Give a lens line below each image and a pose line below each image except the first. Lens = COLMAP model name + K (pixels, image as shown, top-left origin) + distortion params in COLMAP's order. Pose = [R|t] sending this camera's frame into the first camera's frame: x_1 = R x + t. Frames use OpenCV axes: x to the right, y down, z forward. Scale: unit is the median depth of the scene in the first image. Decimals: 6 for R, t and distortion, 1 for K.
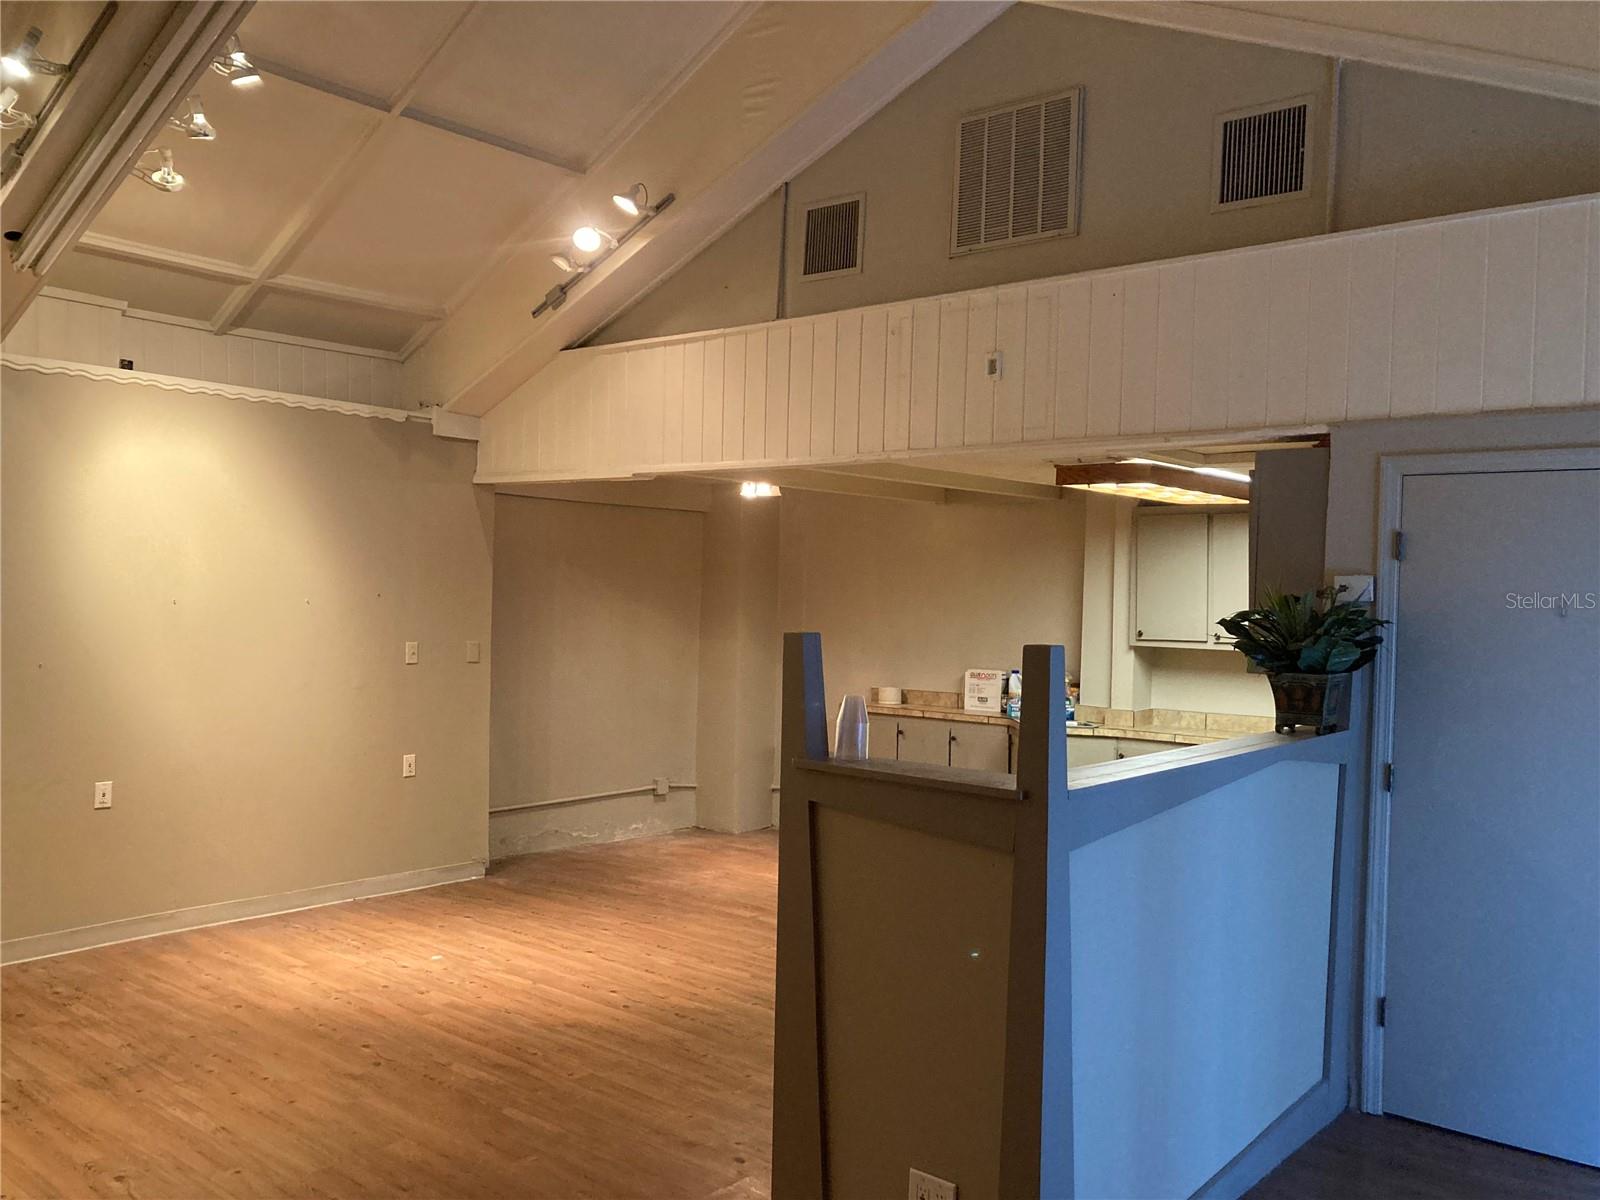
lens RADIAL K [[1302.7, 0, 794.7], [0, 1302.7, 599.5], [0, 0, 1]] dist [0.022690, 0.000804]
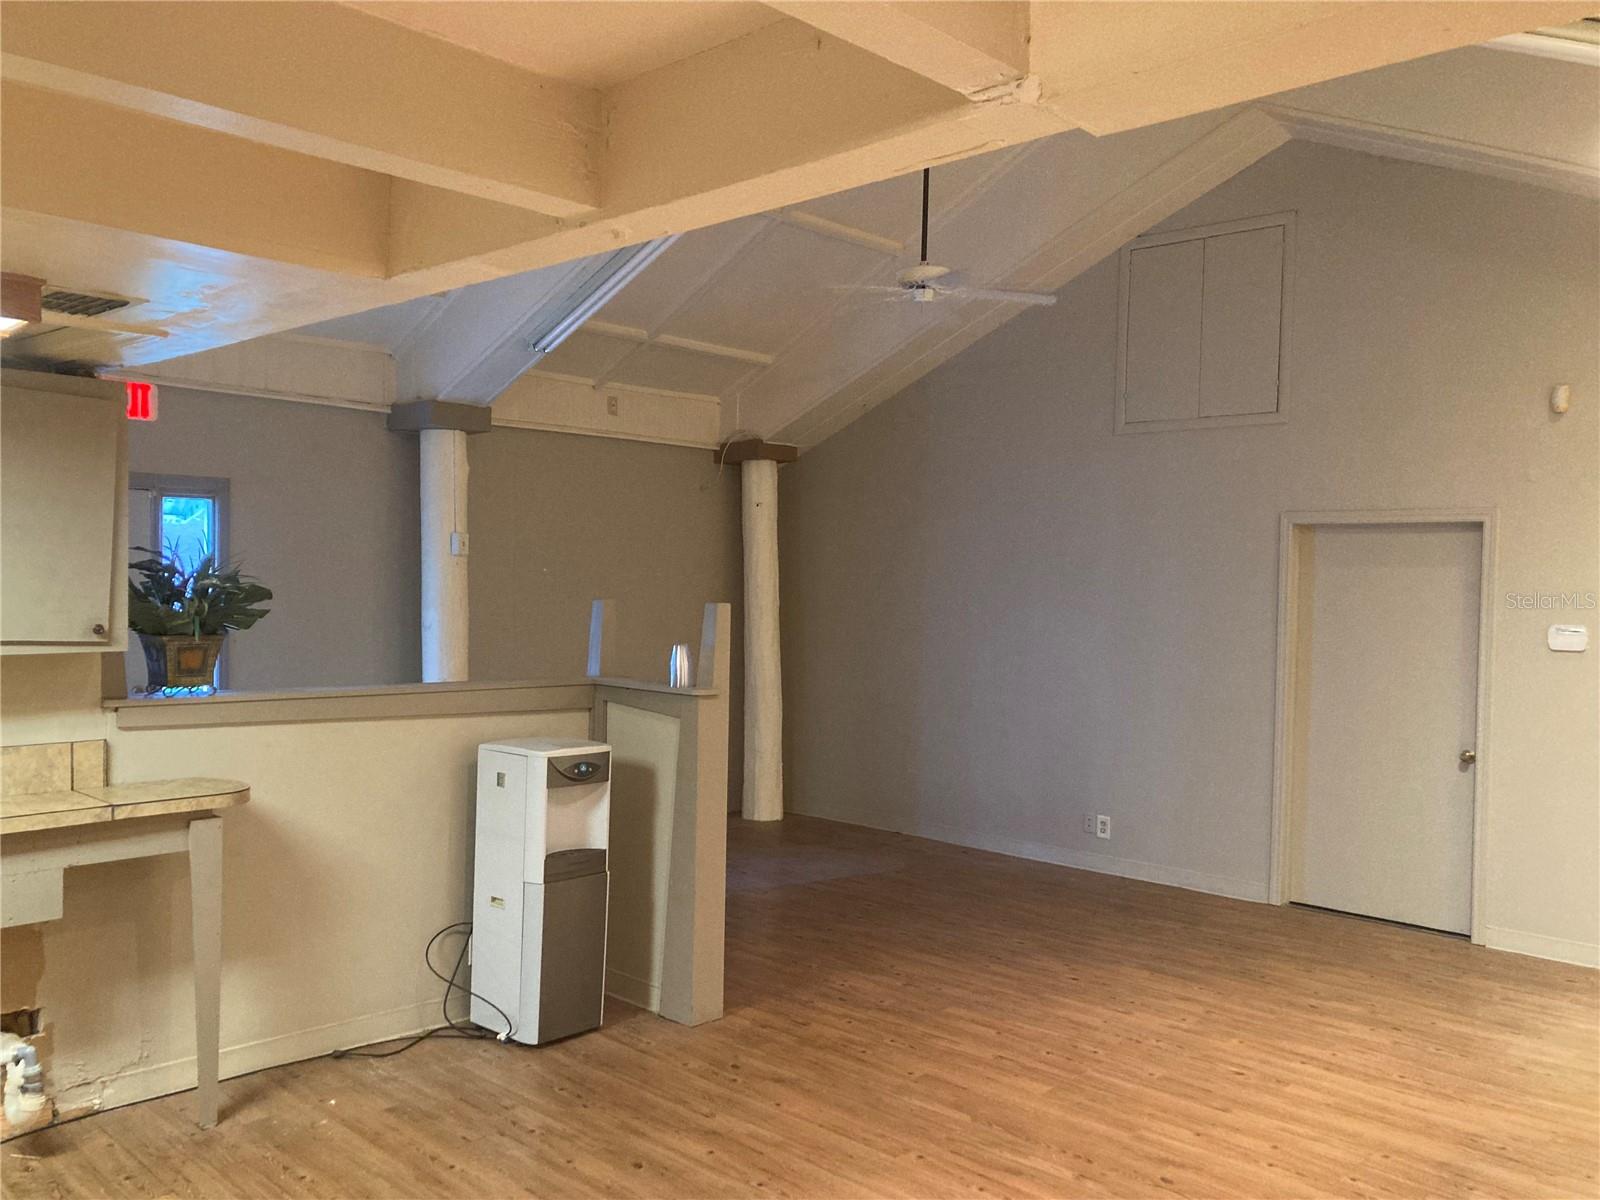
lens RADIAL K [[1302.7, 0, 794.7], [0, 1302.7, 599.5], [0, 0, 1]] dist [0.022690, 0.000804]
pose [[-0.997326, -0.043088, 0.059031, -0.093620], [-0.041607, 0.998793, 0.026089, -0.011286], [-0.060084, 0.023563, -0.997915, 1.384472]]
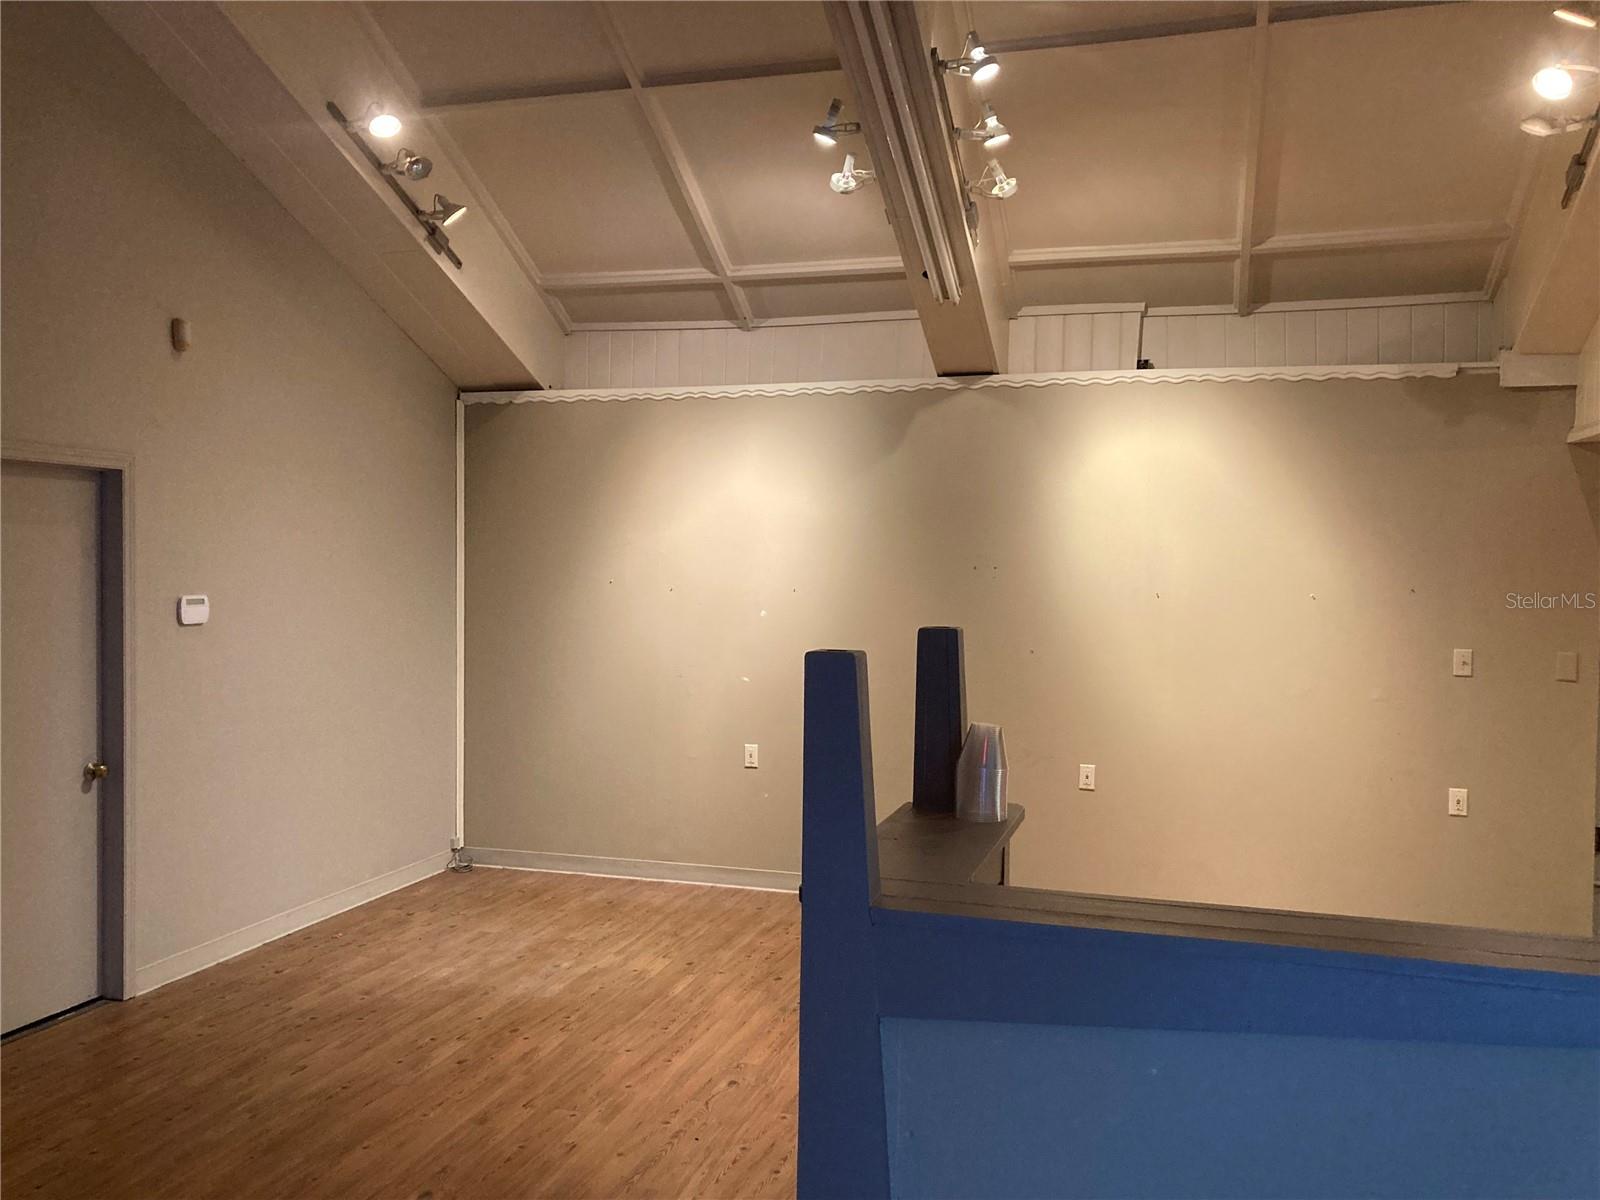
lens RADIAL K [[1318.2, 0, 800.0], [0, 1318.2, 600.0], [0, 0, 1]] dist [0.012337, 0.008990]
pose [[0.393464, 0.009015, -0.919296, 0.355930], [-0.013516, 0.999901, 0.004021, 0.005502], [0.919241, 0.010844, 0.393546, 0.366722]]
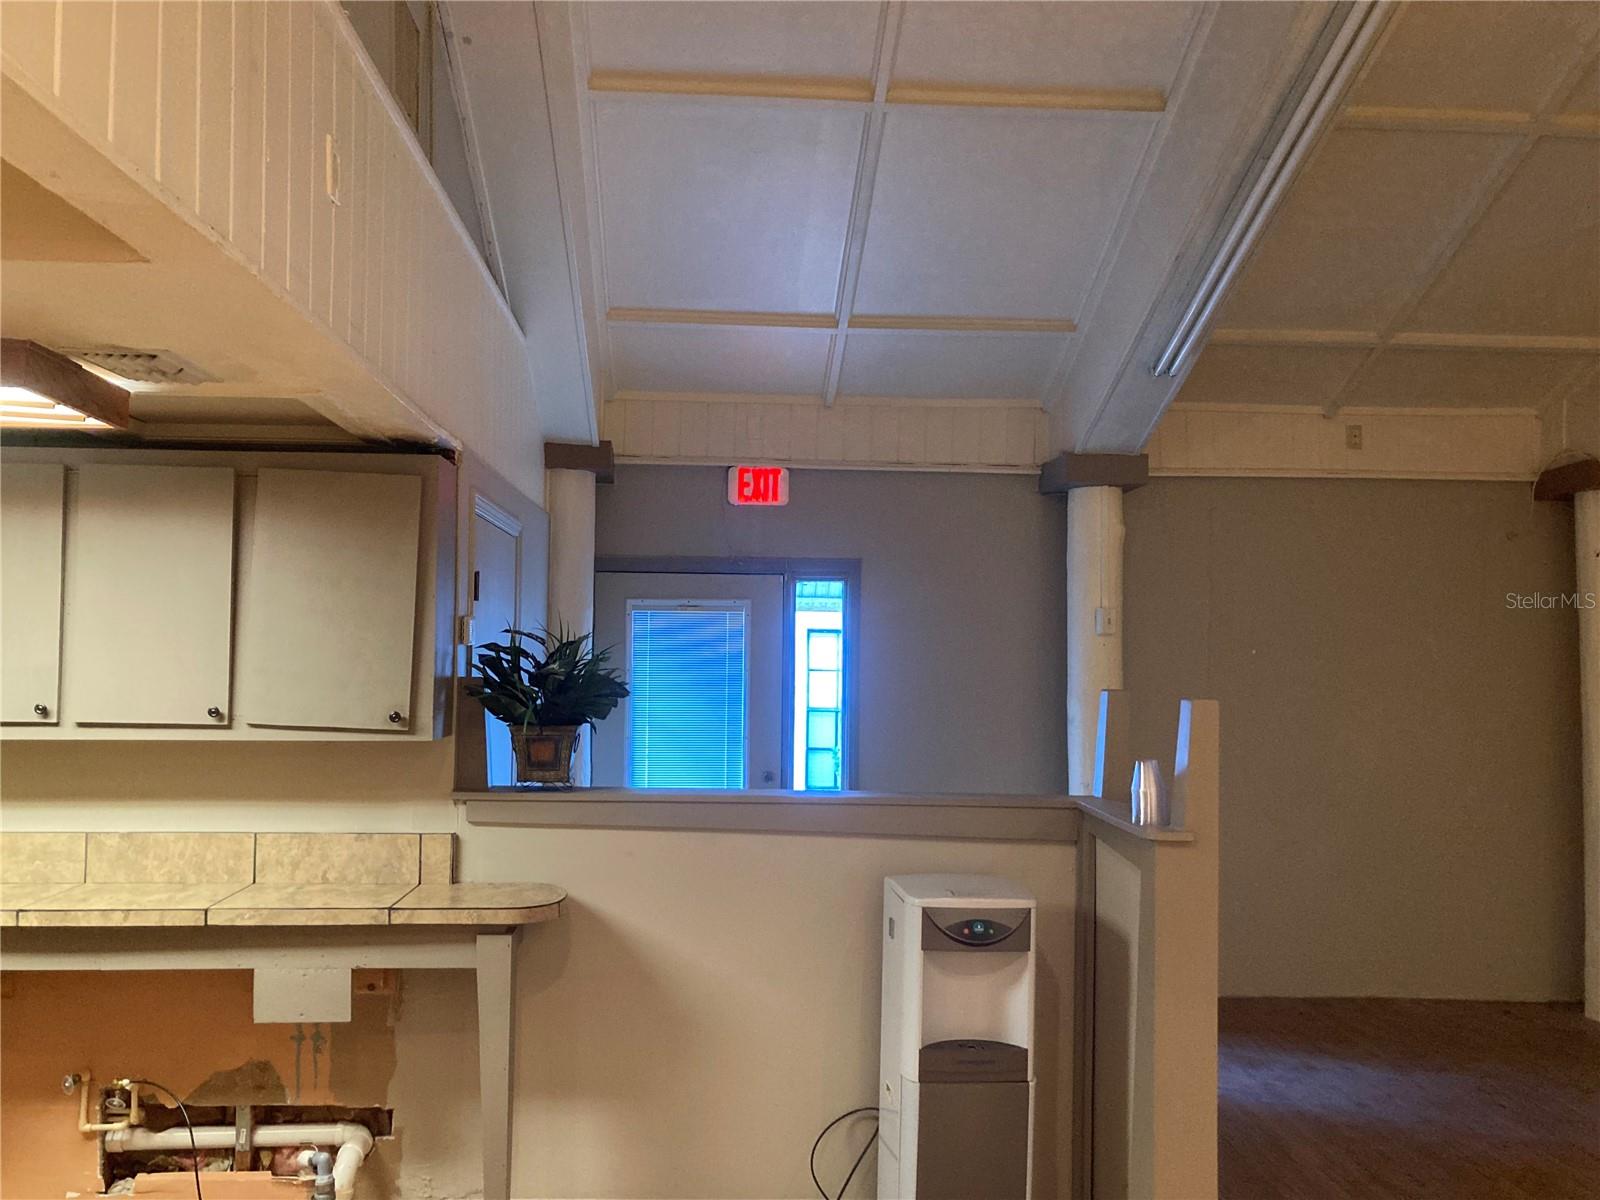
lens RADIAL K [[1302.7, 0, 794.7], [0, 1302.7, 599.5], [0, 0, 1]] dist [0.022690, 0.000804]
pose [[-0.690129, -0.005184, 0.723668, -0.276224], [-0.021949, 0.999664, -0.013771, -0.015850], [-0.723353, -0.025387, -0.690011, 1.059680]]
